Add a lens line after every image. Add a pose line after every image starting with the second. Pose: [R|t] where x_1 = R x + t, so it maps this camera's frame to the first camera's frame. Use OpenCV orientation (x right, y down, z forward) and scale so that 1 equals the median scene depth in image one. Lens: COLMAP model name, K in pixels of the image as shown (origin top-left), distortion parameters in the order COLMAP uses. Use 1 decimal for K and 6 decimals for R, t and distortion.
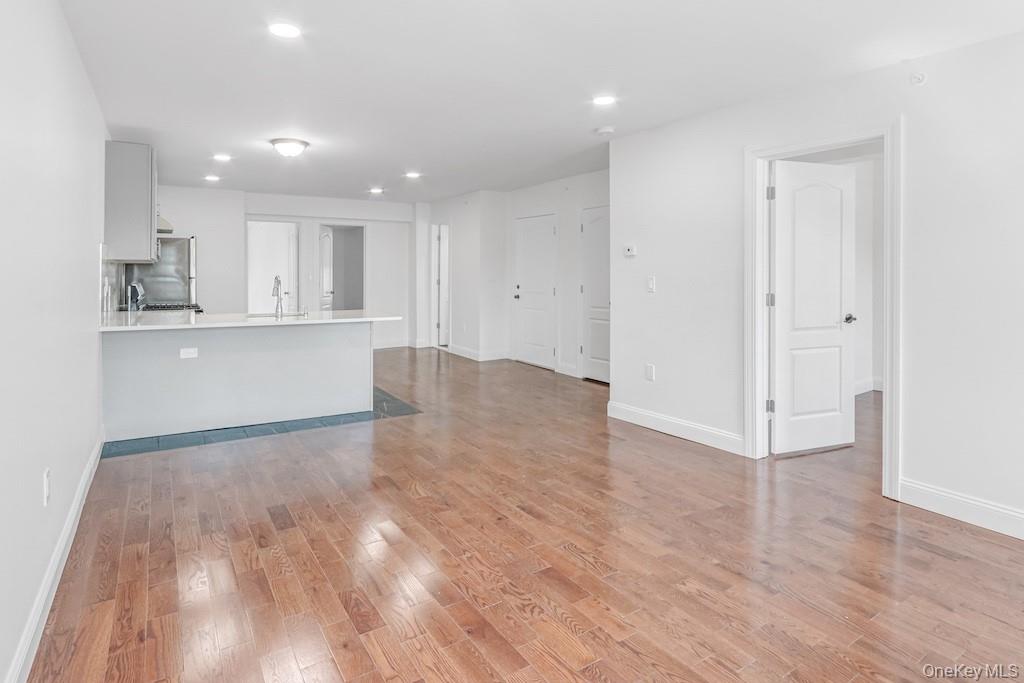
lens RADIAL K [[540.4, 0, 509.3], [0, 540.4, 339.0], [0, 0, 1]] dist [-0.003435, -0.000104]
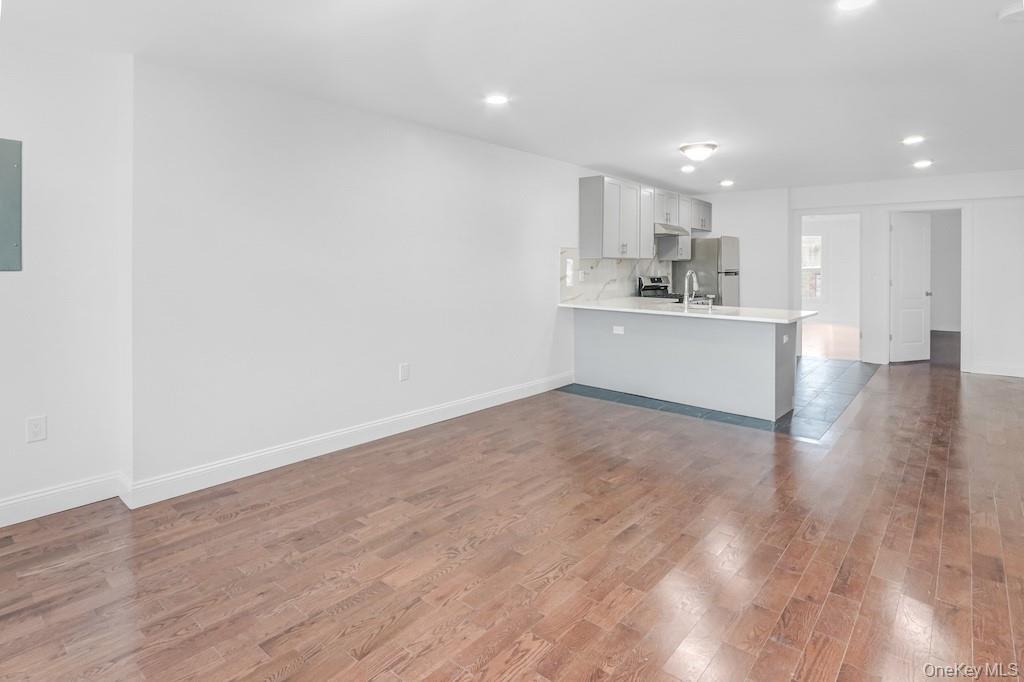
lens RADIAL K [[540.4, 0, 509.3], [0, 540.4, 338.5], [0, 0, 1]] dist [-0.003435, -0.000104]
pose [[0.284603, 0.128673, -0.949971, 0.832581], [-0.120756, 0.987870, 0.097629, -0.071800], [0.951010, 0.086929, 0.296689, 0.525276]]
